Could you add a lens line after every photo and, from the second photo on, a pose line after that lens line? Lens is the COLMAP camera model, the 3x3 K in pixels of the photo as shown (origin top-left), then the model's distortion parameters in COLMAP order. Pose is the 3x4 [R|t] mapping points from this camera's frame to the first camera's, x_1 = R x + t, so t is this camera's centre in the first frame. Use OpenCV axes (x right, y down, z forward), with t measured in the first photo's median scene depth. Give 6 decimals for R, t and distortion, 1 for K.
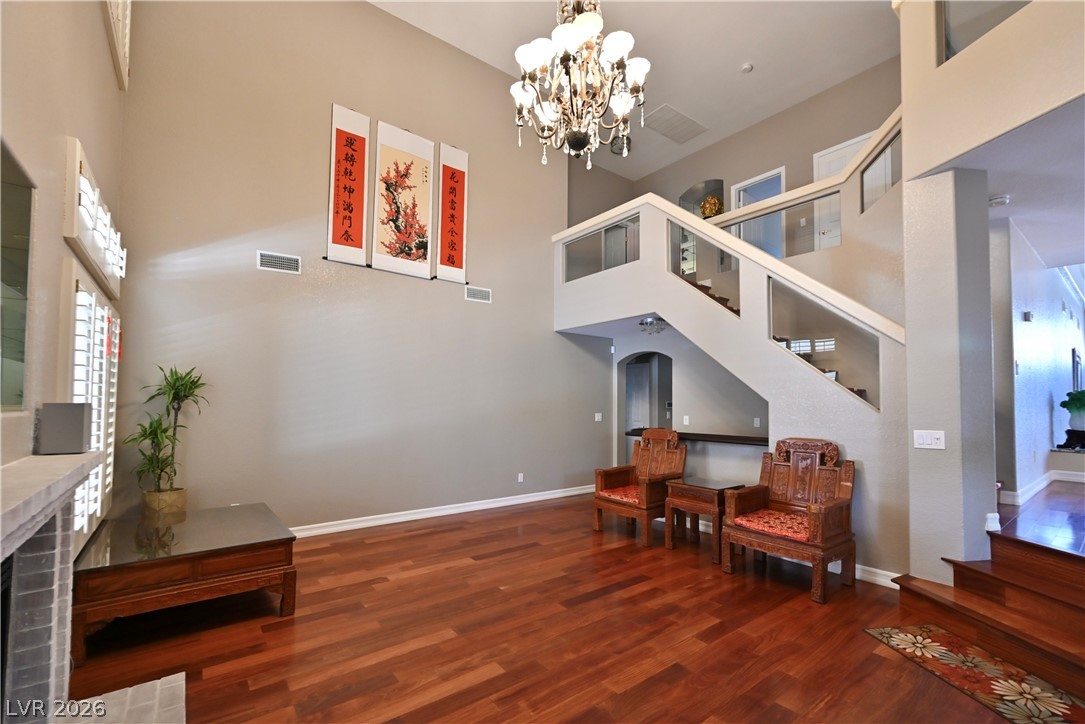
lens RADIAL K [[470.0, 0, 545.7], [0, 470.0, 389.5], [0, 0, 1]] dist [-0.000594, -0.000333]
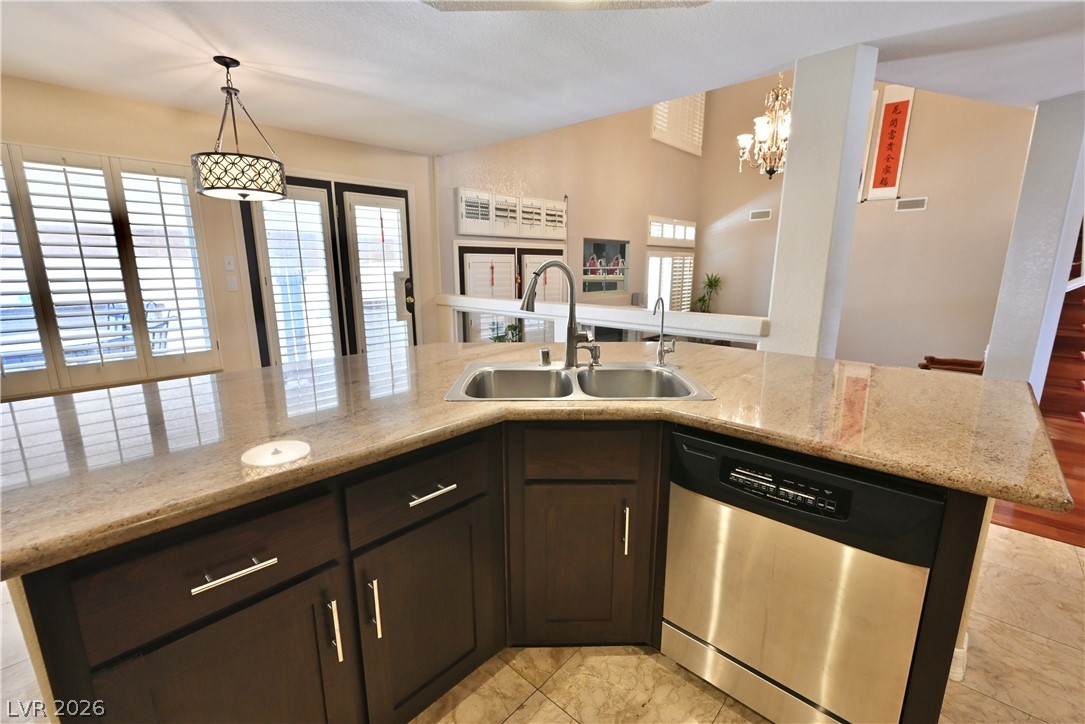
lens RADIAL K [[470.0, 0, 544.0], [0, 470.0, 371.5], [0, 0, 1]] dist [-0.000594, -0.000333]
pose [[0.168940, 0.211770, -0.962607, 1.107878], [0.028438, 0.975191, 0.219529, -0.085682], [0.985216, -0.064461, 0.158726, -0.180703]]
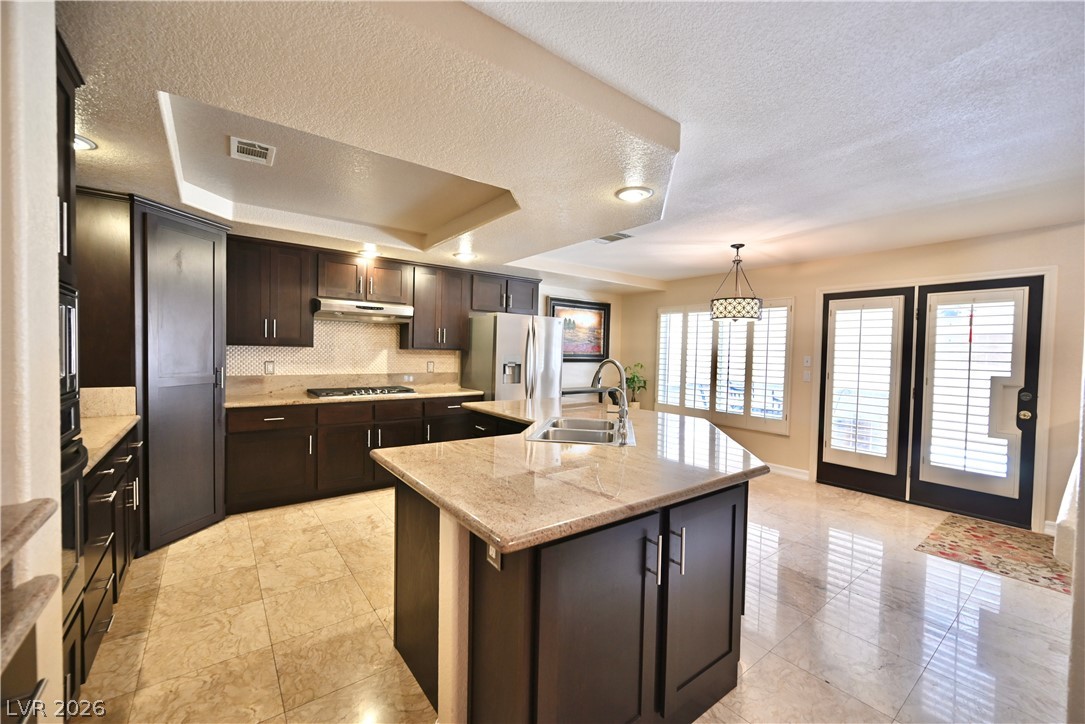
lens RADIAL K [[425.0, 0, 540.9], [0, 425.0, 362.8], [0, 0, 1]] dist [0.001131, -0.000023]
pose [[-0.999580, -0.027637, 0.008678, 0.840029], [-0.027638, 0.999618, -0.000063, -0.084573], [-0.008673, -0.000303, -0.999962, 0.379398]]
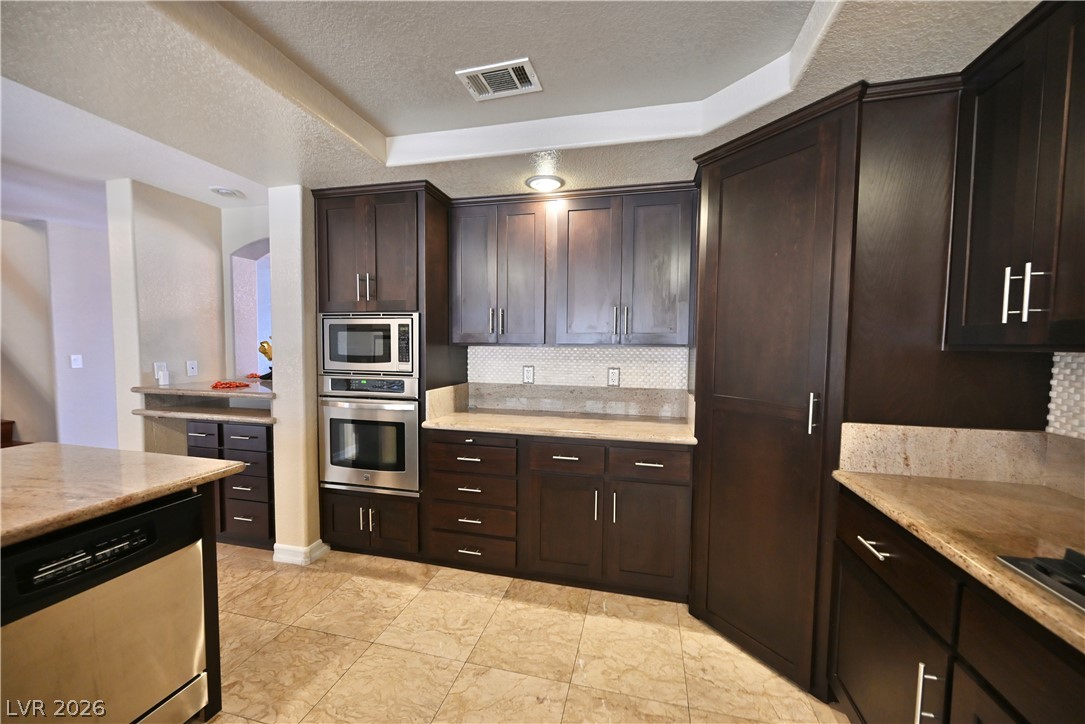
lens RADIAL K [[425.0, 0, 541.5], [0, 425.0, 367.6], [0, 0, 1]] dist [0.001131, -0.000023]
pose [[0.784017, -0.032494, 0.619888, 0.966806], [-0.023024, 0.996420, 0.081352, -0.103523], [-0.620312, -0.078053, 0.780462, -0.362429]]
